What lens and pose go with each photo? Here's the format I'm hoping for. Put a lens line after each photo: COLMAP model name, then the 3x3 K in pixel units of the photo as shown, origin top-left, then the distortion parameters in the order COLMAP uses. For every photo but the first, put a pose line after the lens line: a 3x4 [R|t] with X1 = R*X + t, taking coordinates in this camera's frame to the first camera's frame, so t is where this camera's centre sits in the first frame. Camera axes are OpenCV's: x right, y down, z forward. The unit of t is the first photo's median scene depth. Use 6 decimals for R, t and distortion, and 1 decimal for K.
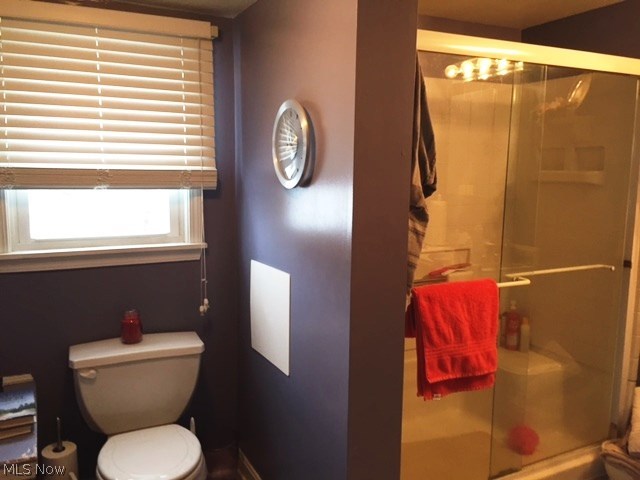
lens RADIAL K [[548.5, 0, 320.2], [0, 548.5, 240.2], [0, 0, 1]] dist [0.024569, -0.026354]
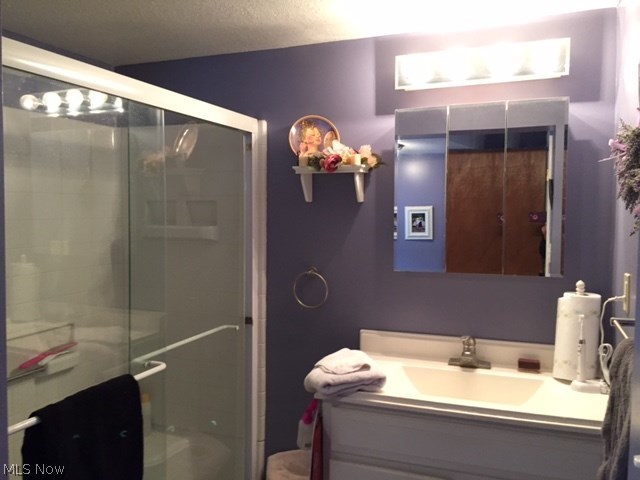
lens RADIAL K [[548.5, 0, 320.3], [0, 548.5, 240.2], [0, 0, 1]] dist [0.024569, -0.026354]
pose [[0.728048, -0.034283, 0.684669, -0.009238], [0.088766, 0.995055, -0.044566, -0.038659], [-0.679755, 0.093221, 0.727491, 0.169005]]
